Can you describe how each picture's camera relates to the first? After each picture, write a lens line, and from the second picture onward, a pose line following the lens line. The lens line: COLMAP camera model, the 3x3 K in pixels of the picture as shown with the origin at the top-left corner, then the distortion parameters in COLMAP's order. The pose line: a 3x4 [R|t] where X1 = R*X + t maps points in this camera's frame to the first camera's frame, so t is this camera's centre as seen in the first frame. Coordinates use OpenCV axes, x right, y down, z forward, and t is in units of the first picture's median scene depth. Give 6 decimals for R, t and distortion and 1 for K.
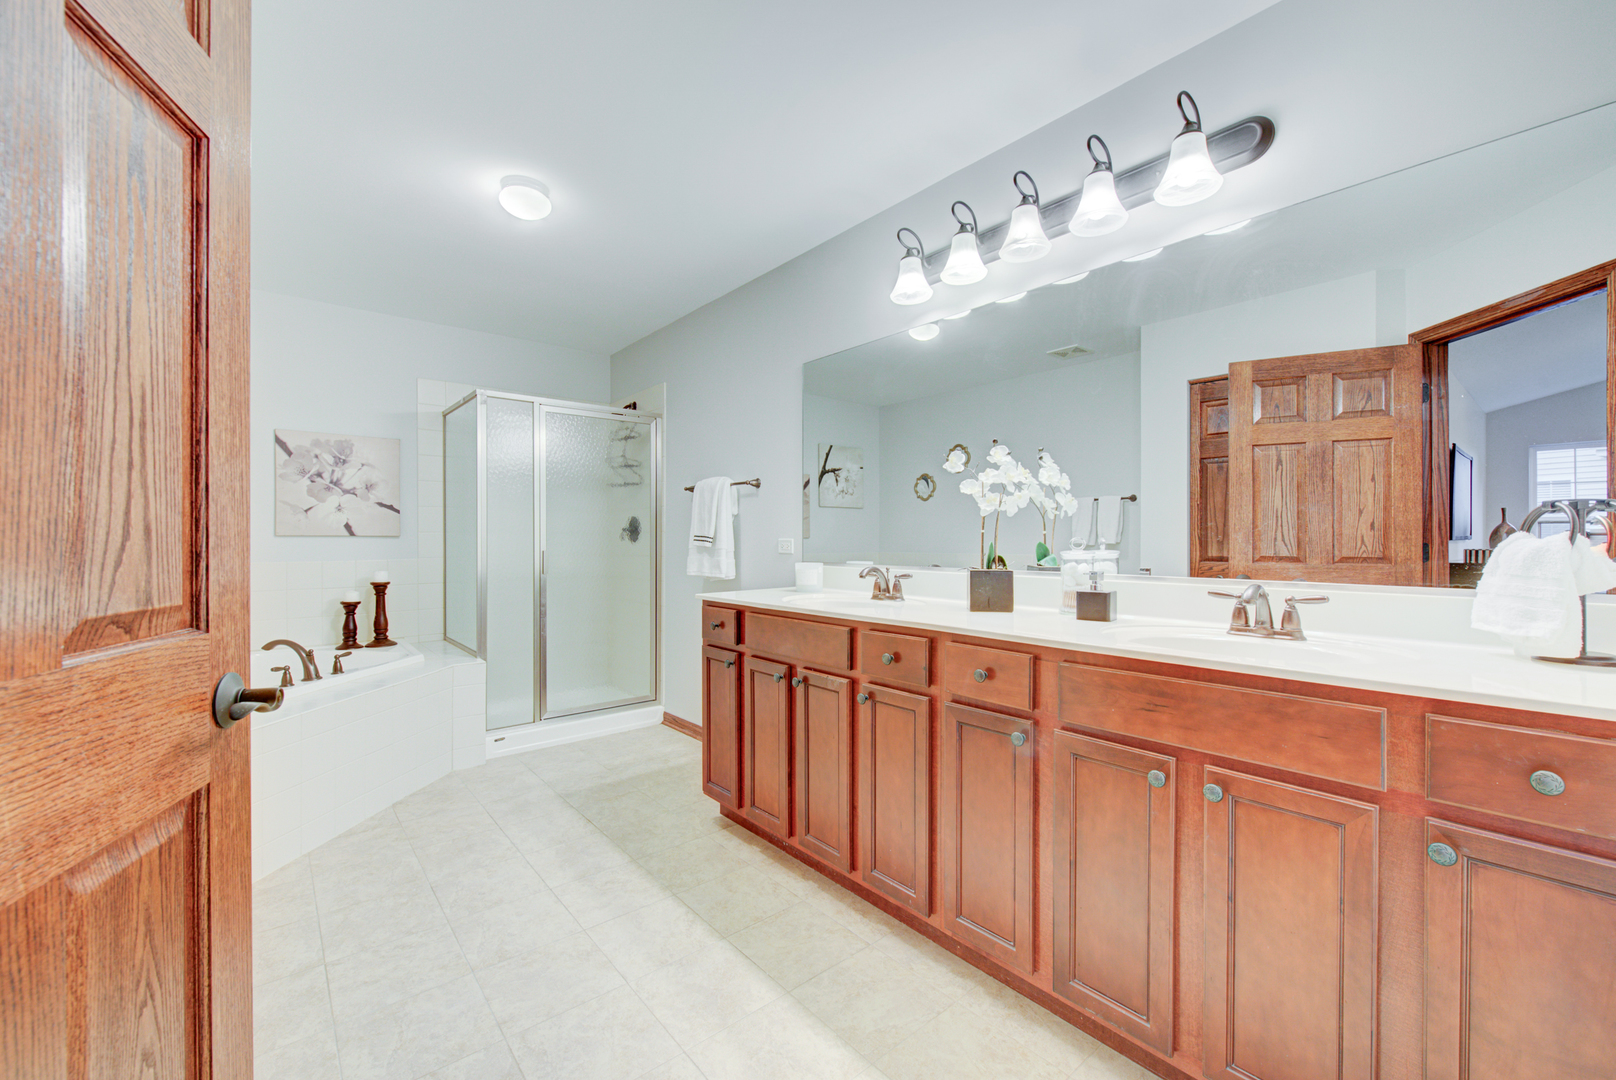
lens RADIAL K [[658.5, 0, 817.6], [0, 658.5, 547.7], [0, 0, 1]] dist [-0.000861, -0.000737]
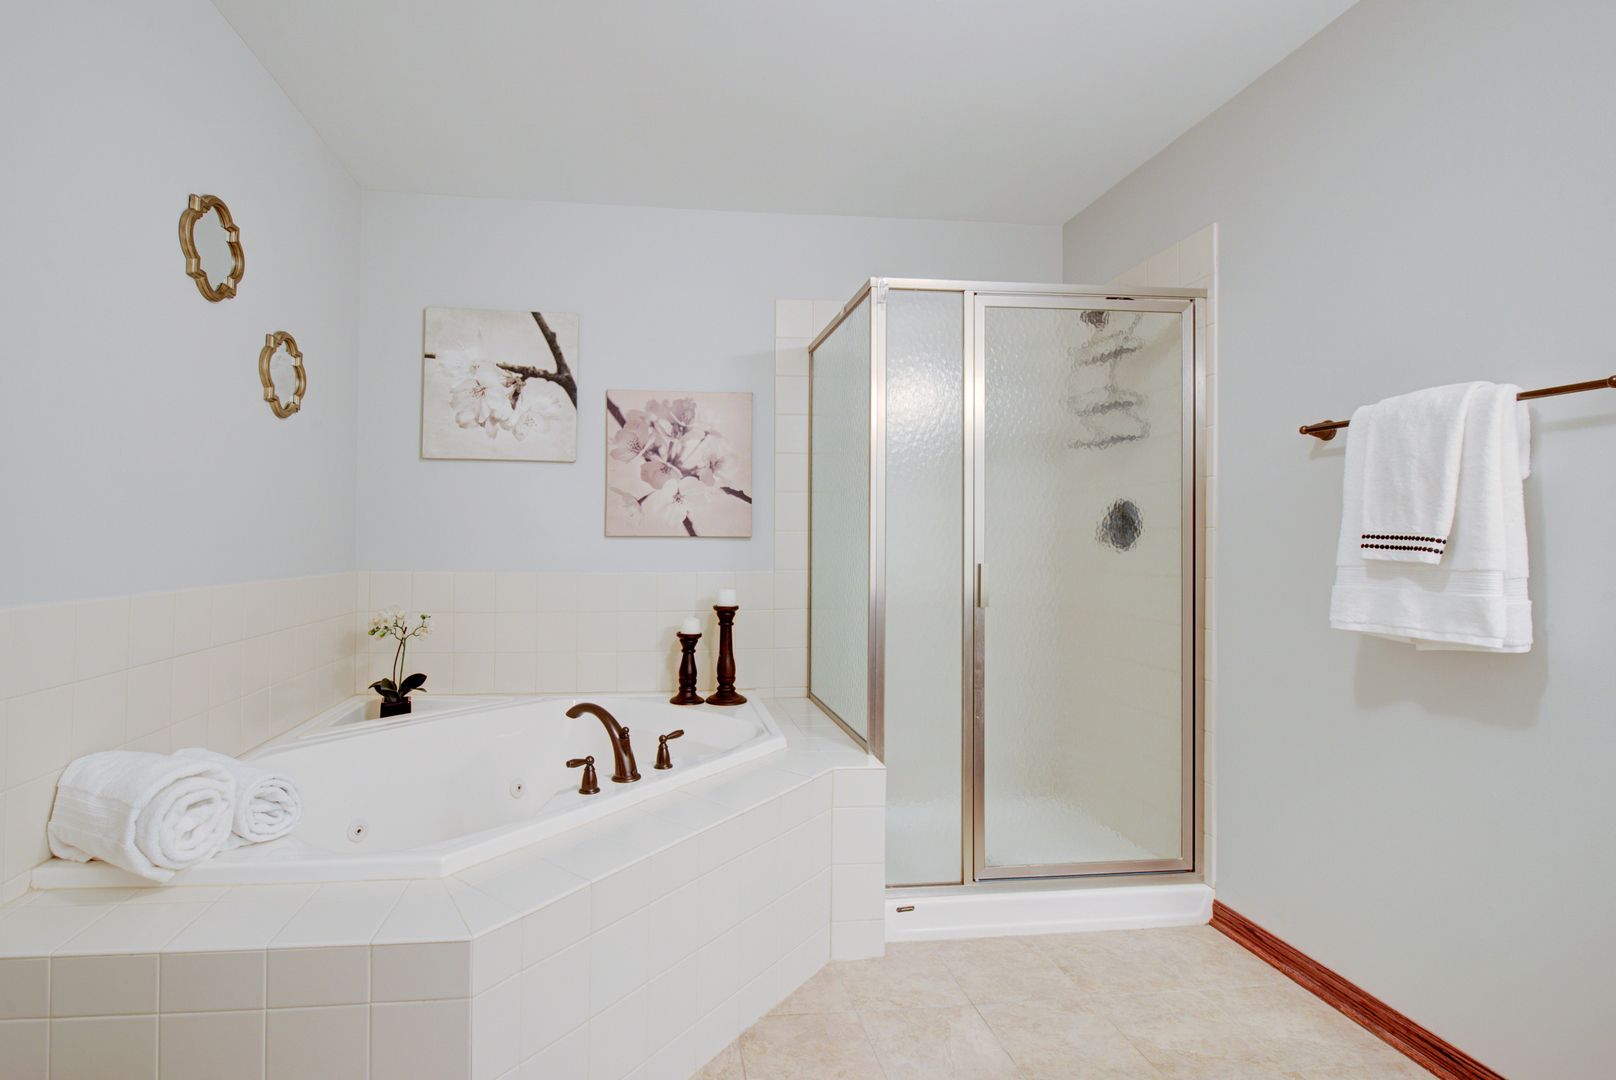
lens RADIAL K [[732.4, 0, 805.7], [0, 732.4, 540.3], [0, 0, 1]] dist [-0.003468, -0.000558]
pose [[0.886812, 0.002246, -0.462124, -0.253302], [-0.009523, 0.999865, -0.013415, -0.004973], [0.462031, 0.016298, 0.886714, 0.382976]]
